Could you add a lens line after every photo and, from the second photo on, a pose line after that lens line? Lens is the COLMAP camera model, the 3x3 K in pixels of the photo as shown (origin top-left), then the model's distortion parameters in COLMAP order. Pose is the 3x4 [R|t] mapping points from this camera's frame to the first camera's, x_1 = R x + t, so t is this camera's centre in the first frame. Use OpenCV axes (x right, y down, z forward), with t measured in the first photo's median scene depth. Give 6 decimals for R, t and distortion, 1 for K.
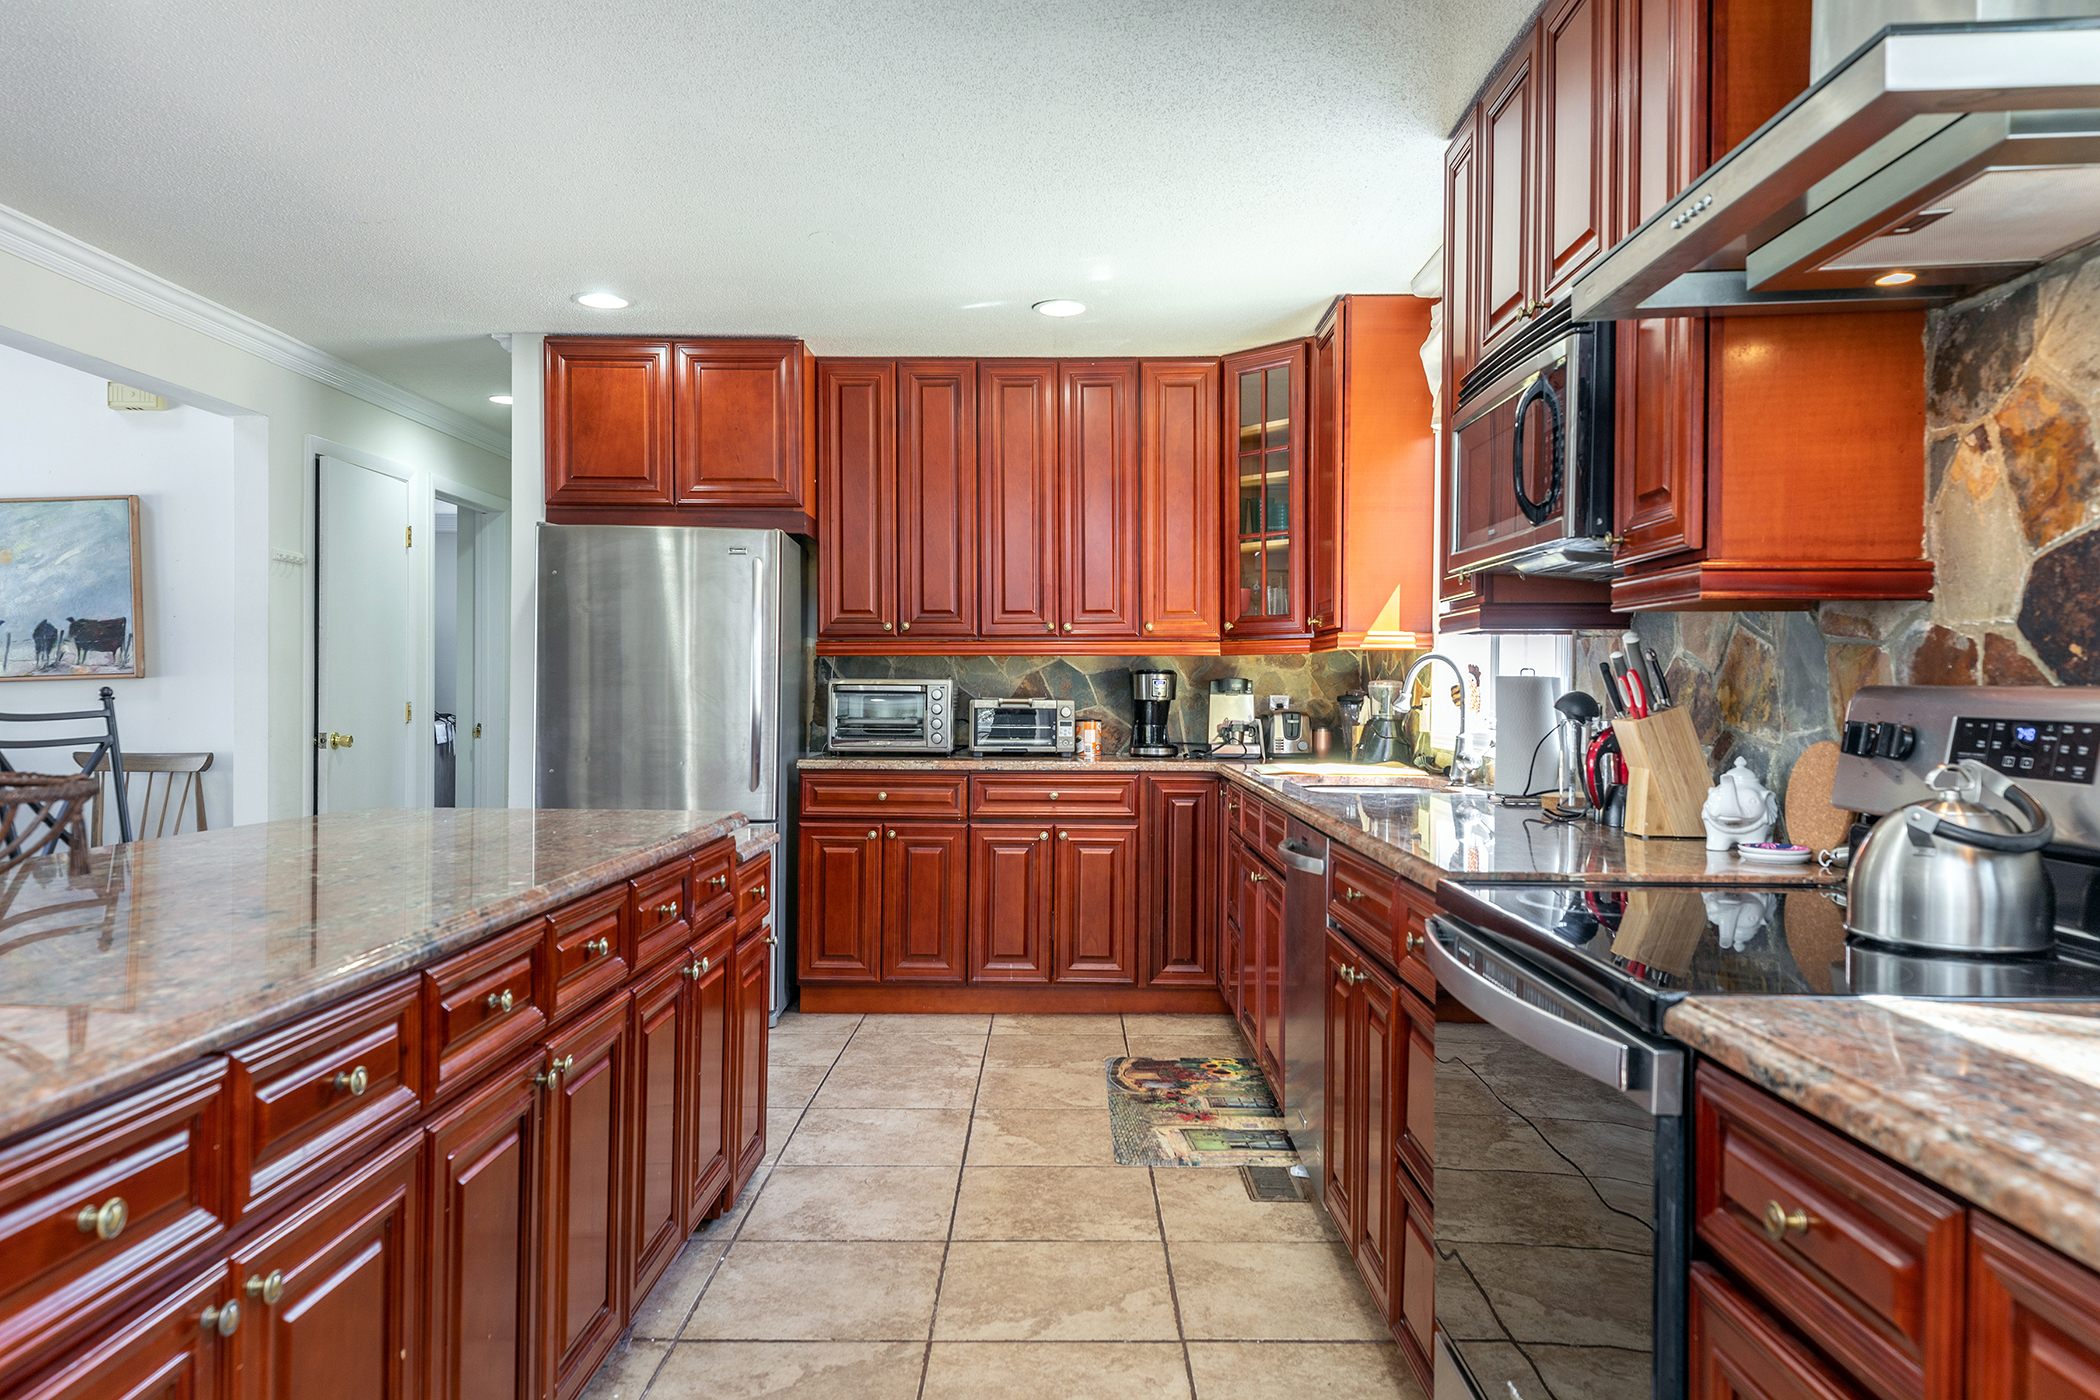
lens RADIAL K [[1463.3, 0, 1050.0], [0, 1463.3, 700.0], [0, 0, 1]] dist [0.041083, 0.001554]
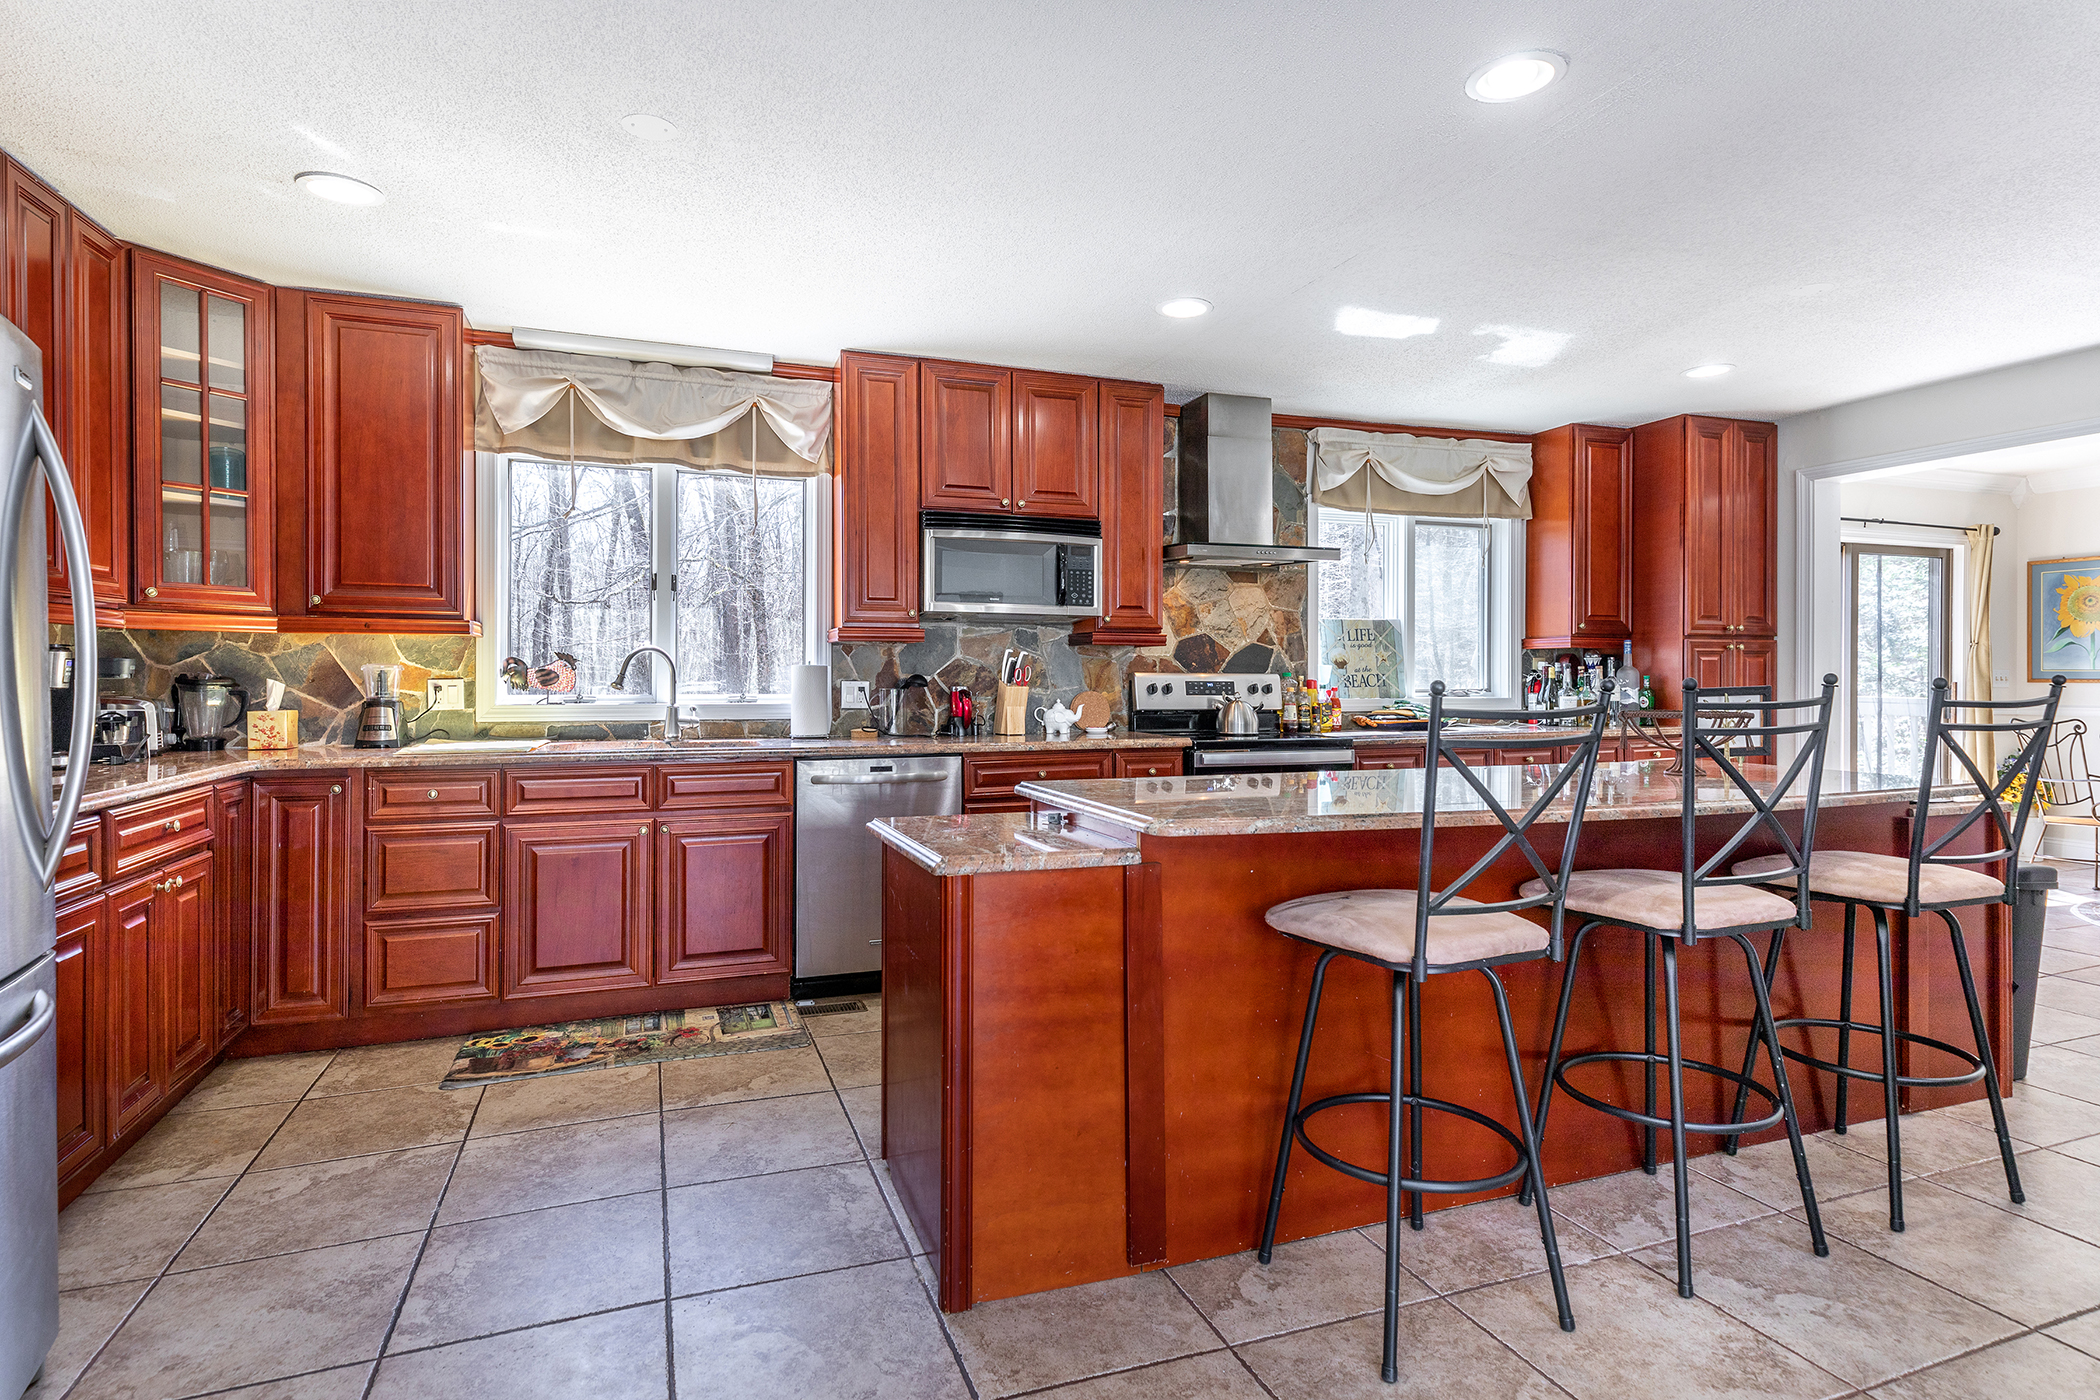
lens RADIAL K [[1076.3, 0, 1051.0], [0, 1076.3, 675.7], [0, 0, 1]] dist [0.001887, 0.000288]
pose [[-0.365392, -0.006747, 0.930829, -0.597838], [0.002585, 0.999963, 0.008263, -0.009045], [-0.930850, 0.005425, -0.365361, 0.760435]]
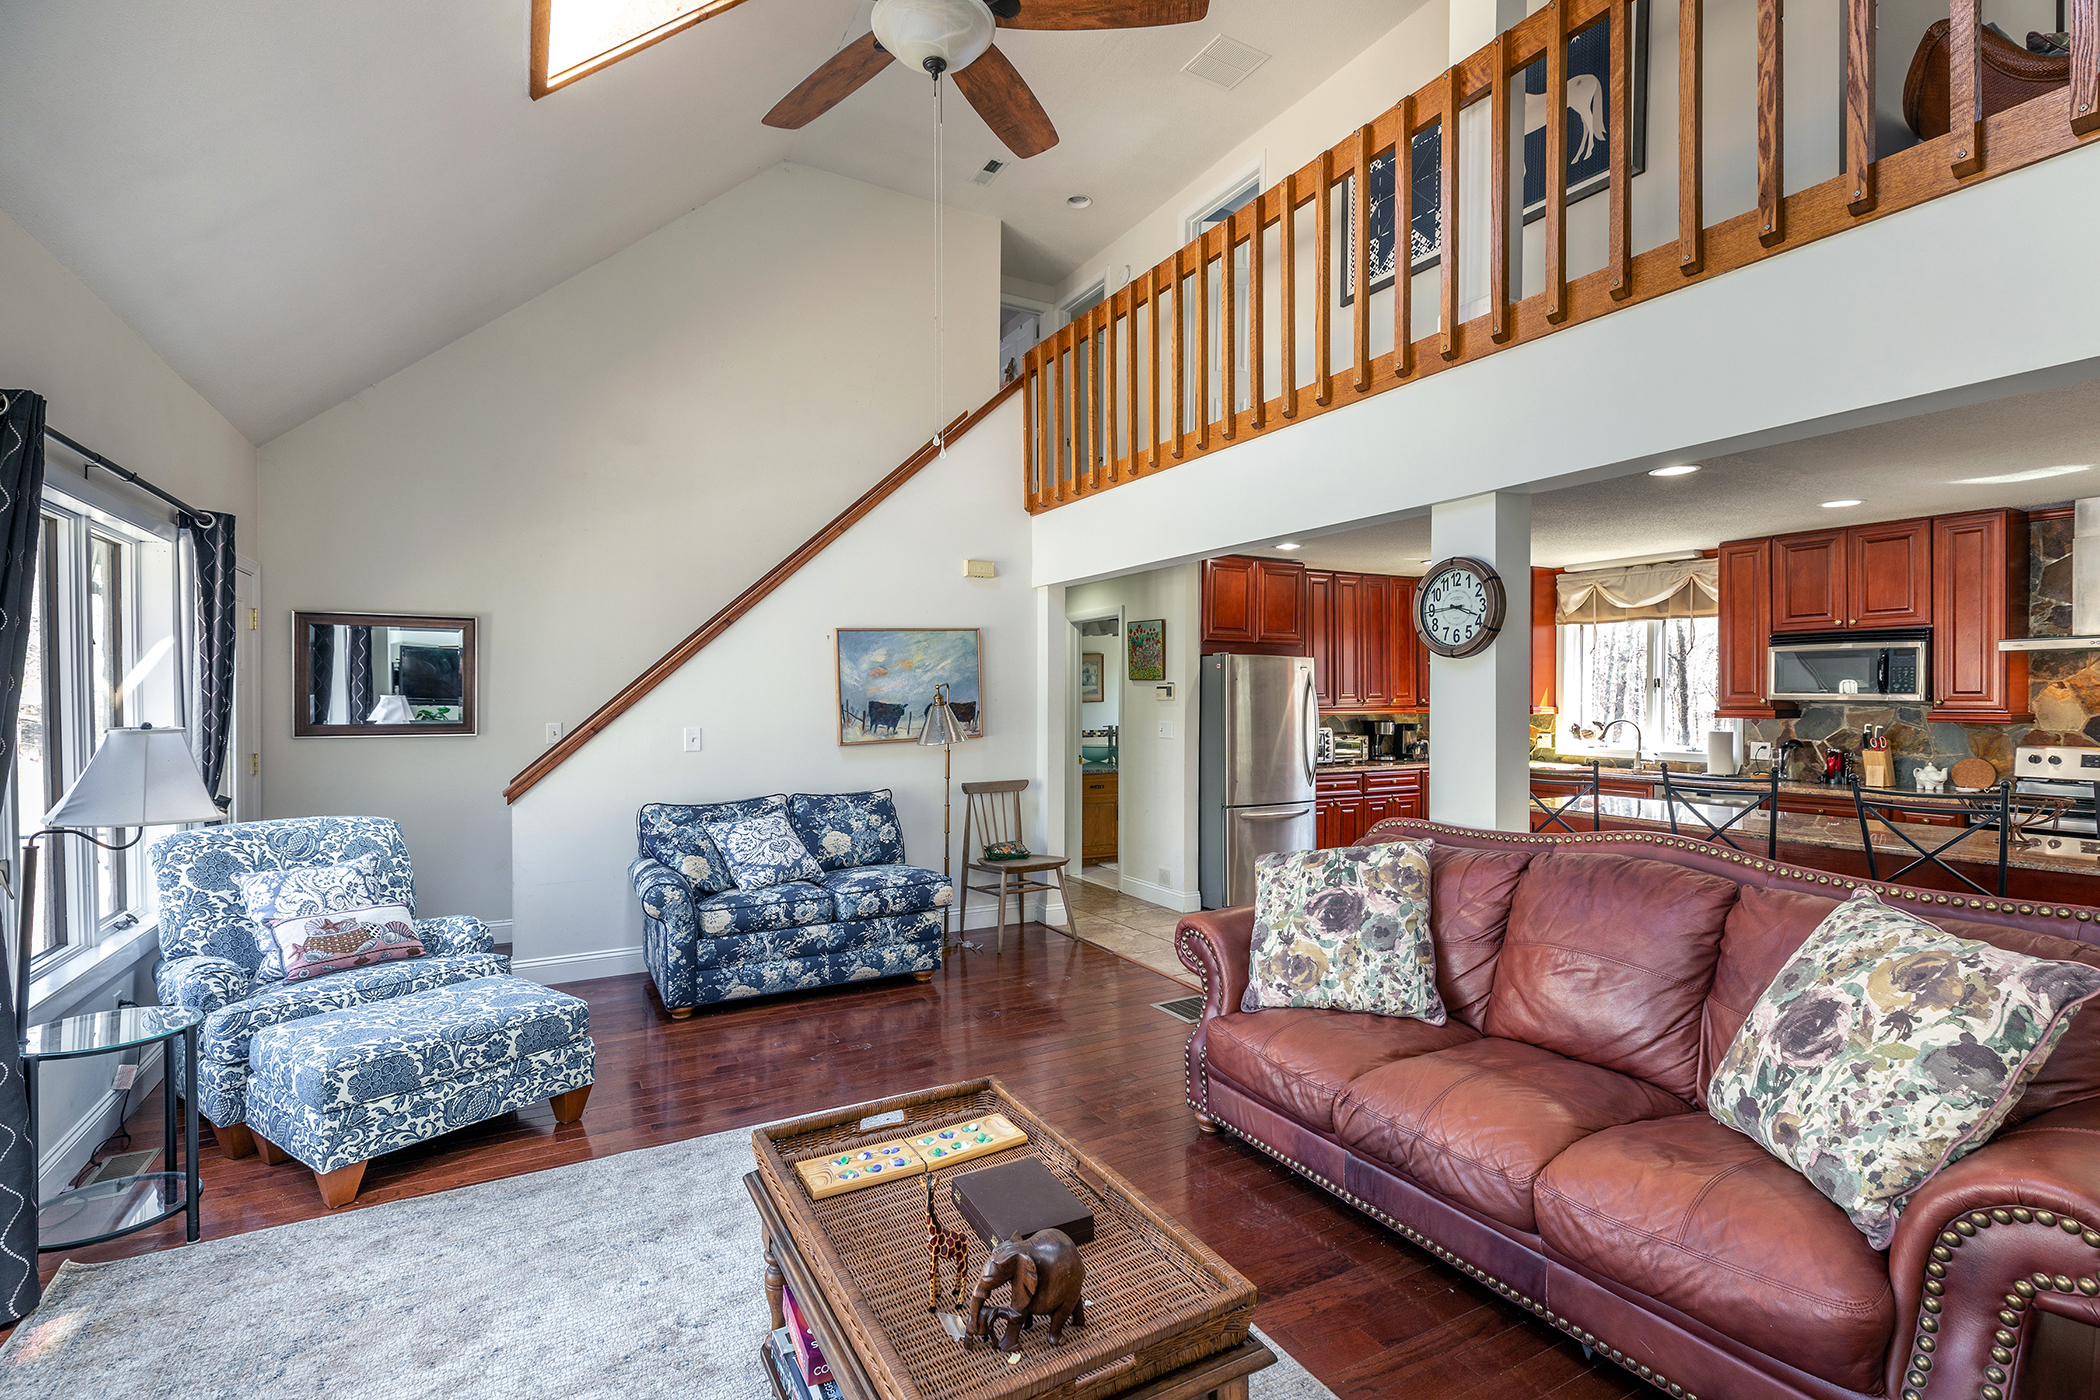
lens RADIAL K [[966.8, 0, 1050.0], [0, 966.8, 700.0], [0, 0, 1]] dist [0.024314, -0.000447]
pose [[0.865748, -0.007355, 0.500426, -1.093426], [0.009450, 0.999954, -0.001651, -0.054226], [-0.500391, 0.006158, 0.865778, 0.016779]]
